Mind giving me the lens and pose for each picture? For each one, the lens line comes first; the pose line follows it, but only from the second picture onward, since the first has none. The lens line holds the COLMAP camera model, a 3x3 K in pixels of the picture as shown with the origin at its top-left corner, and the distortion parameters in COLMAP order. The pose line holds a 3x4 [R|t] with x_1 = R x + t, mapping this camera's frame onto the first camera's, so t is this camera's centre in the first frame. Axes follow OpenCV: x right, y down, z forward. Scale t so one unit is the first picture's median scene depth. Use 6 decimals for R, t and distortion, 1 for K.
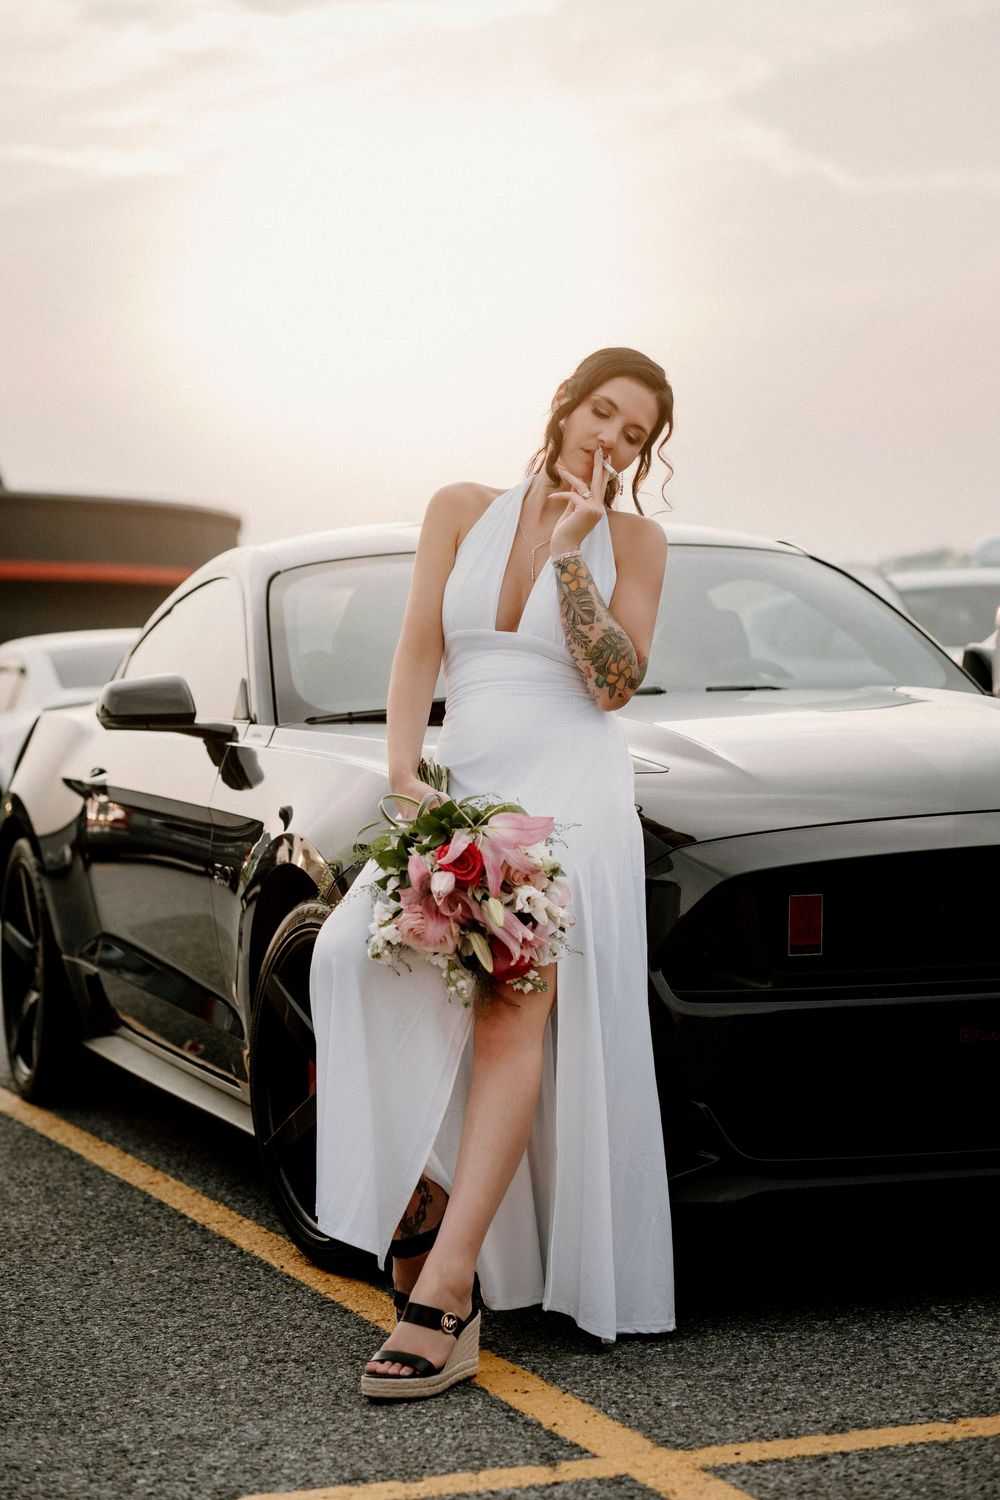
lens RADIAL K [[3658.6, 0, 498.4], [0, 3658.6, 749.8], [0, 0, 1]] dist [0.117951, 0.000000]
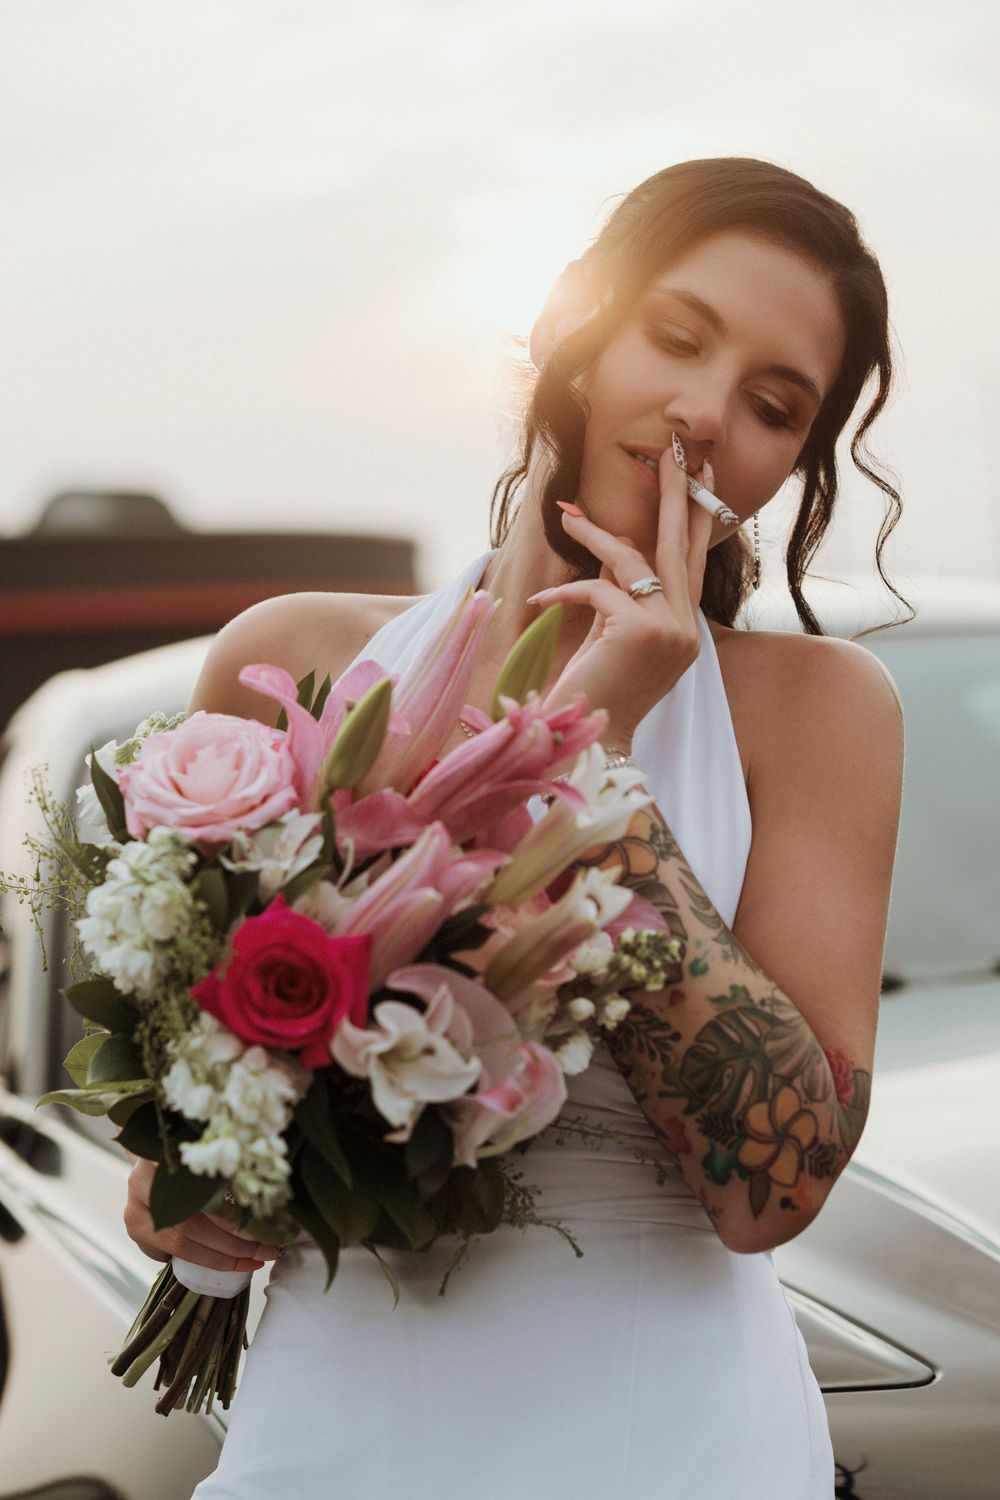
lens RADIAL K [[3658.6, 0, 501.0], [0, 3658.6, 748.2], [0, 0, 1]] dist [0.117951, 0.000000]
pose [[0.995668, -0.069798, -0.061430, 0.030319], [0.066398, 0.996234, -0.055752, -0.037136], [0.065090, 0.051431, 0.996553, 0.666069]]
